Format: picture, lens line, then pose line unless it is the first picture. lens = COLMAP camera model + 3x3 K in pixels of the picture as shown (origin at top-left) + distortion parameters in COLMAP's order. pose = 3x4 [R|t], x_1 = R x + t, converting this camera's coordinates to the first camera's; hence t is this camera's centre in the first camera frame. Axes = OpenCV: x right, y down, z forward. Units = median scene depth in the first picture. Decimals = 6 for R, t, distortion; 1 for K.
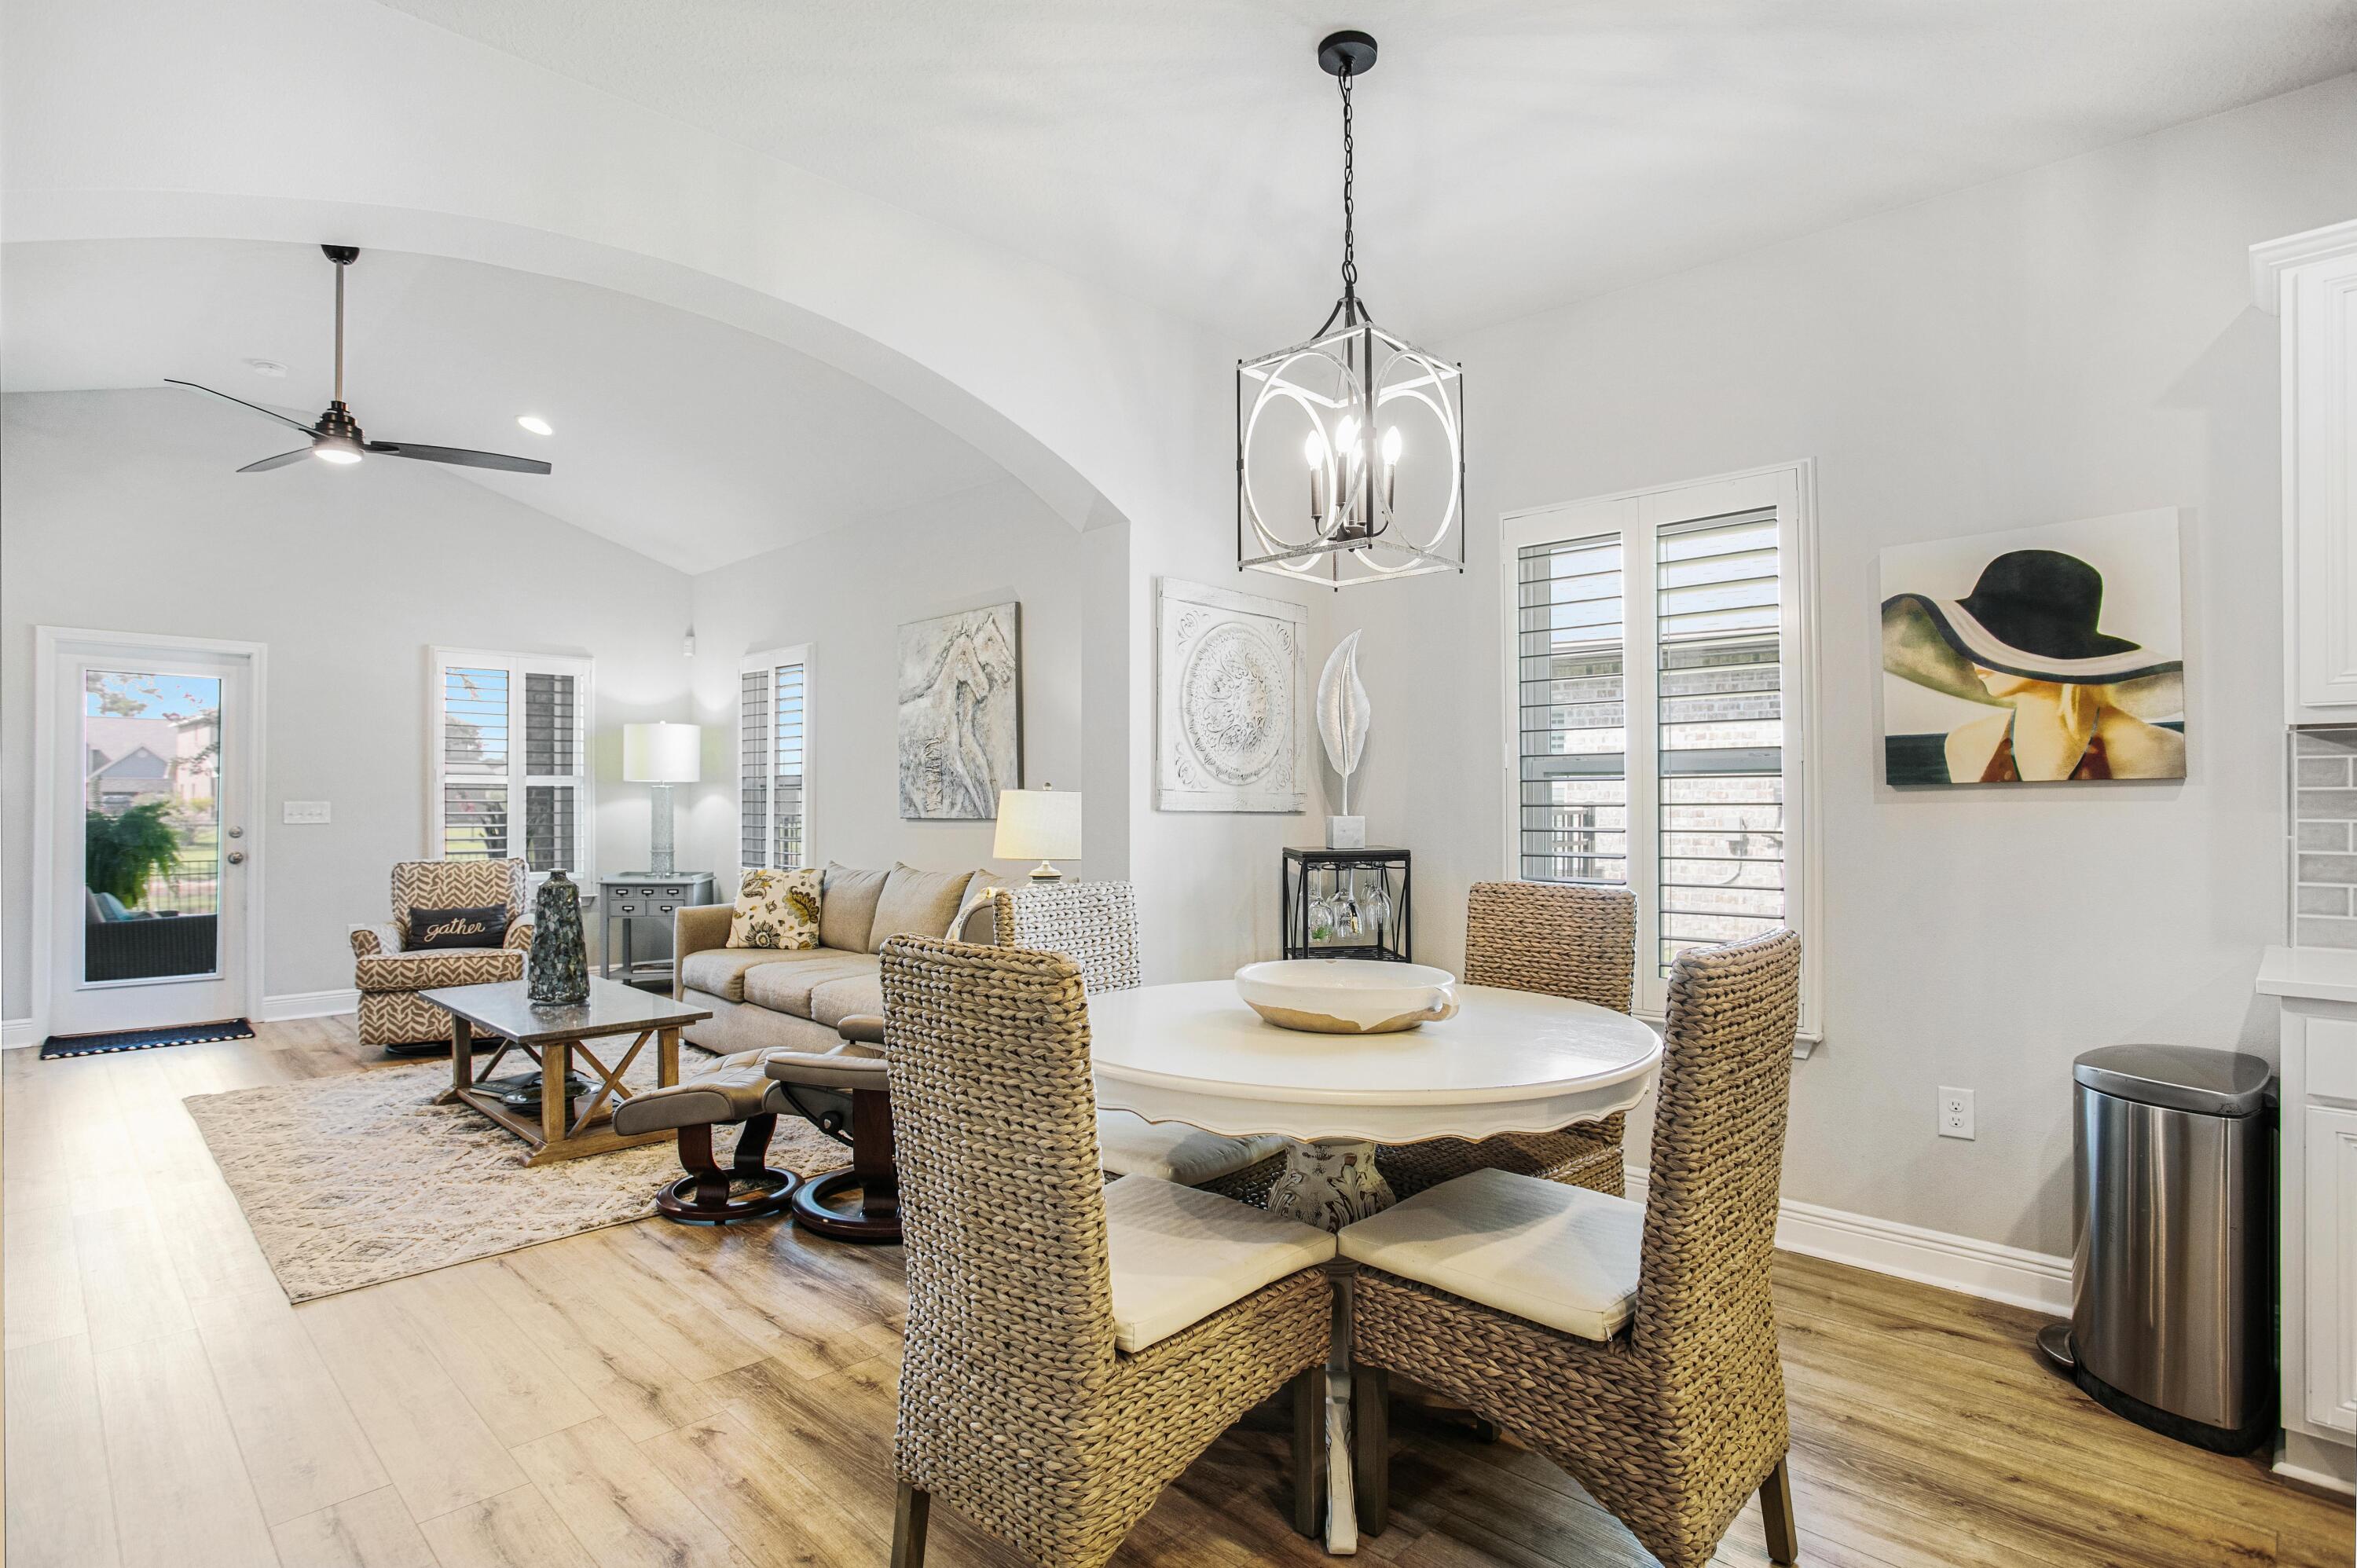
lens RADIAL K [[1202.3, 0, 1178.5], [0, 1202.3, 784.0], [0, 0, 1]] dist [-0.002896, -0.000146]
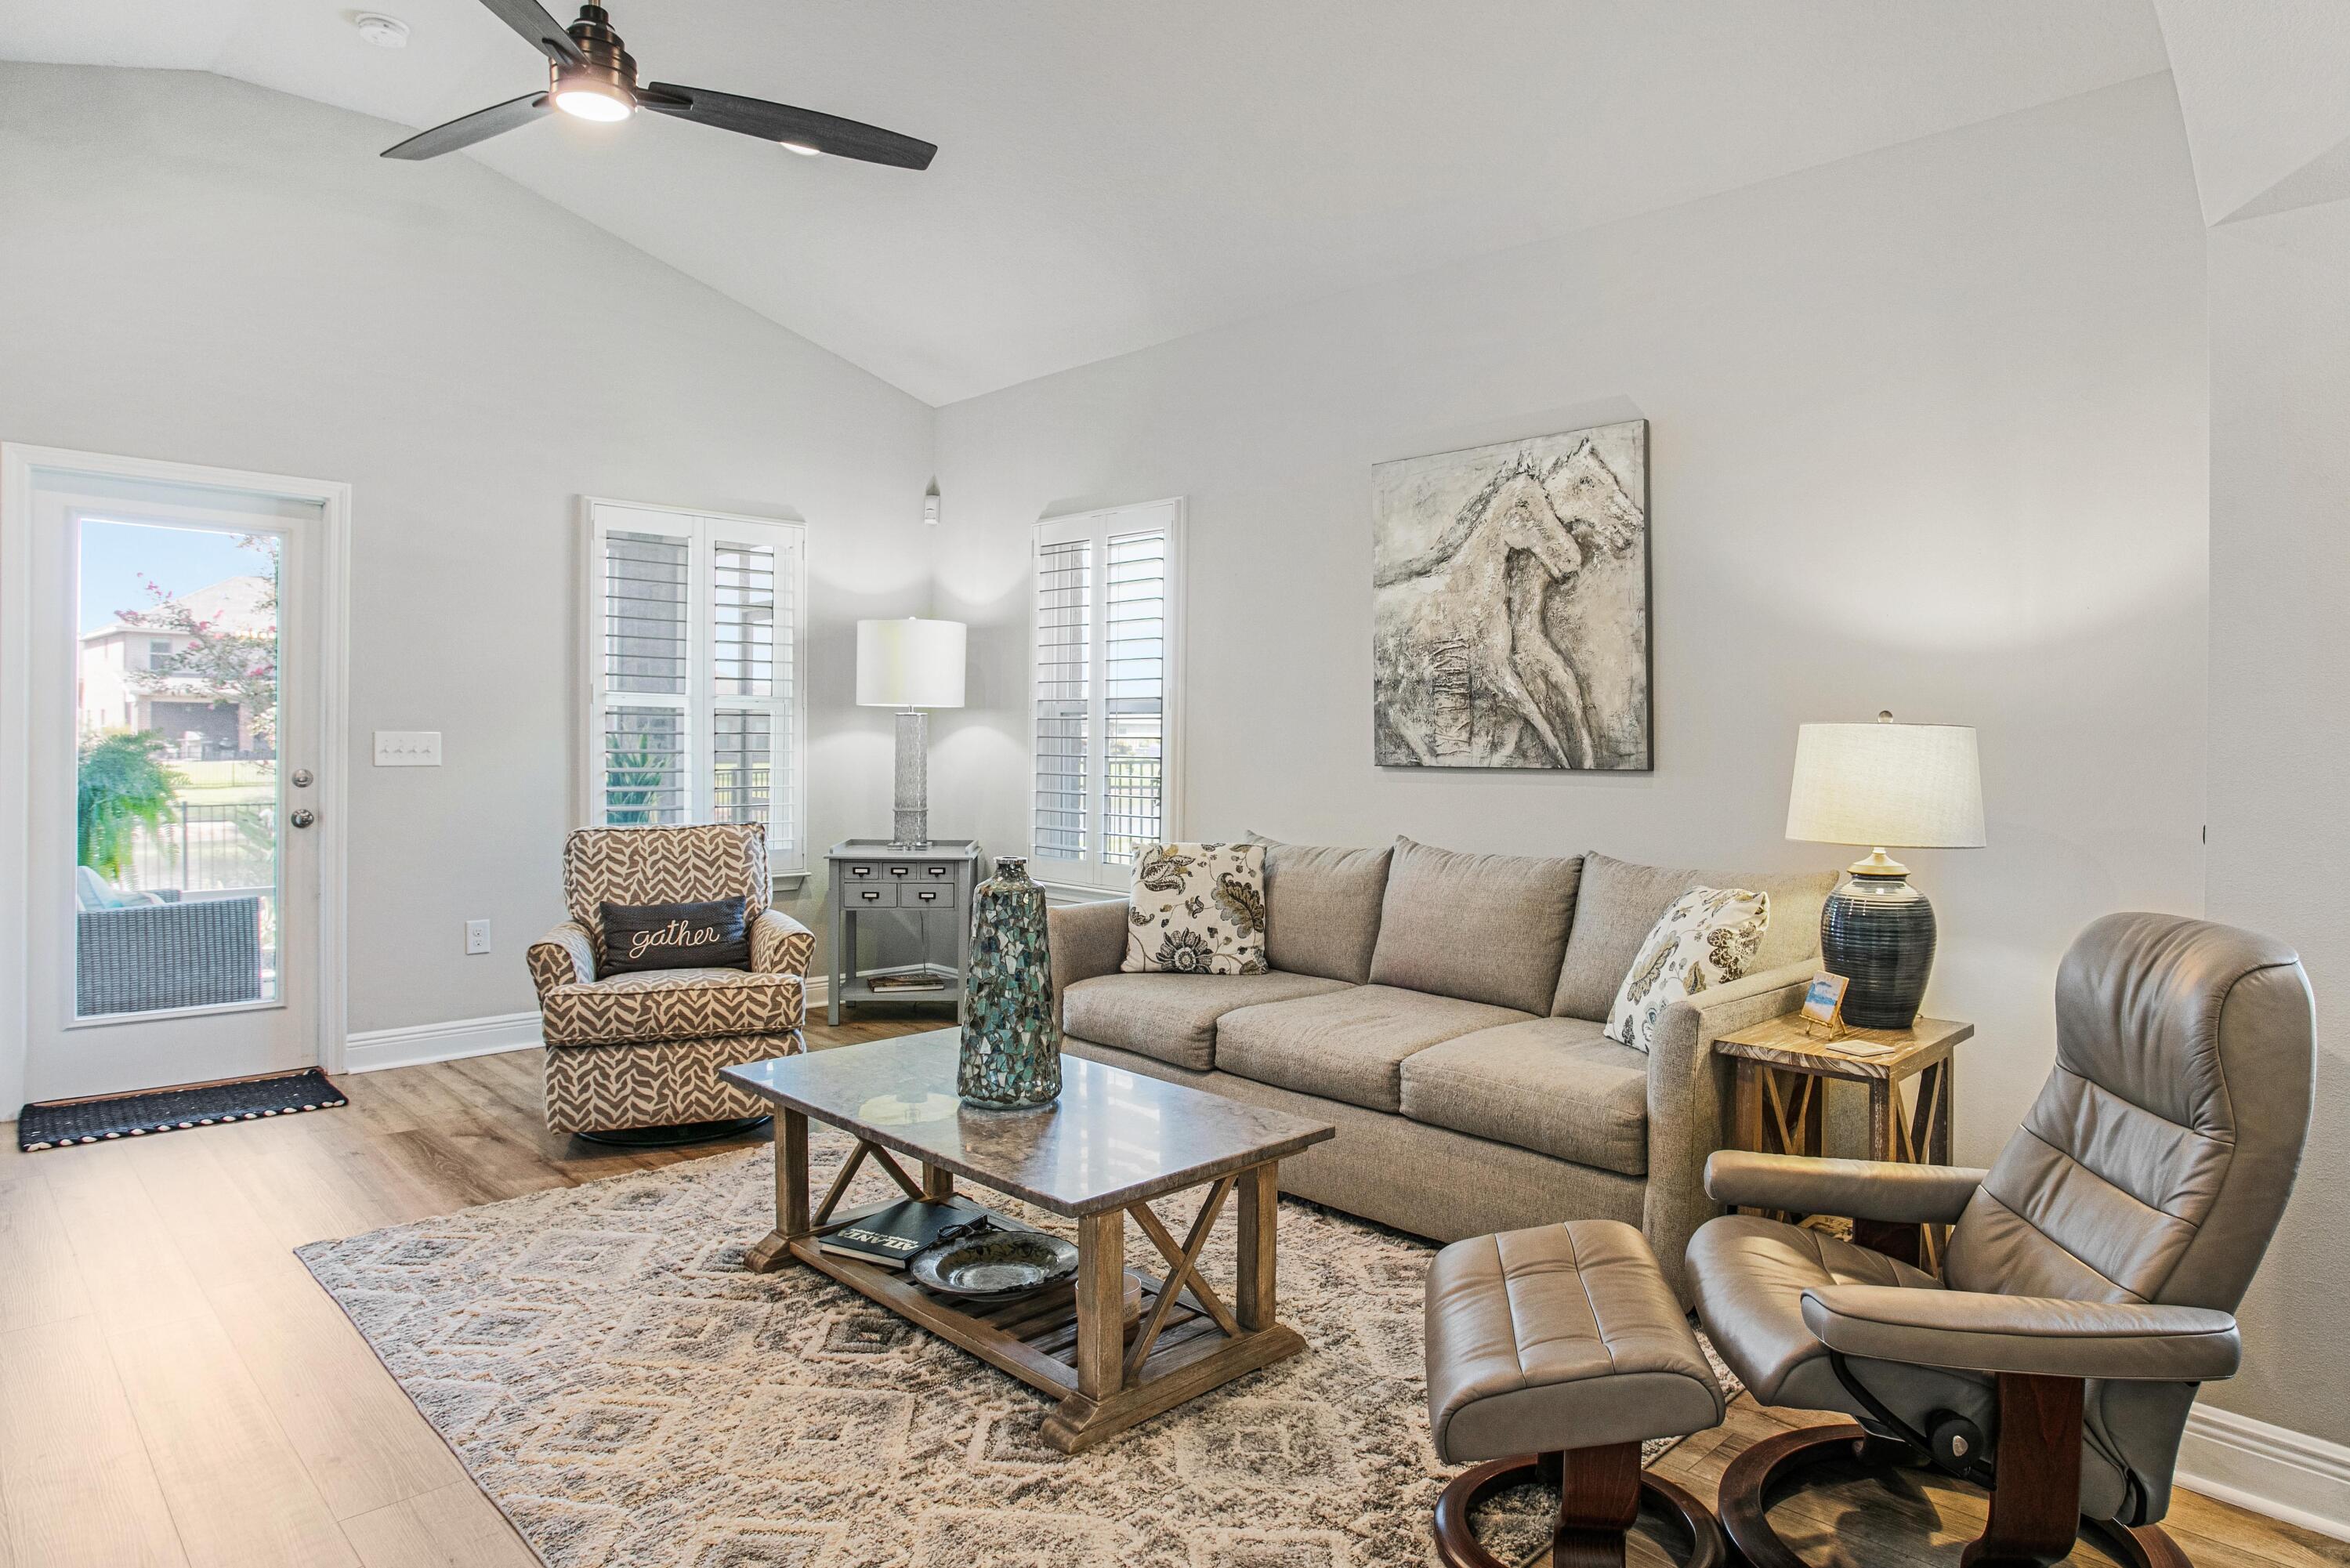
lens RADIAL K [[1349.7, 0, 1278.7], [0, 1349.7, 743.6], [0, 0, 1]] dist [-0.035856, 0.002251]
pose [[0.998670, 0.009317, 0.050711, -0.332116], [-0.010134, 0.999823, 0.015879, 0.005781], [-0.050554, -0.016372, 0.998587, 0.297318]]
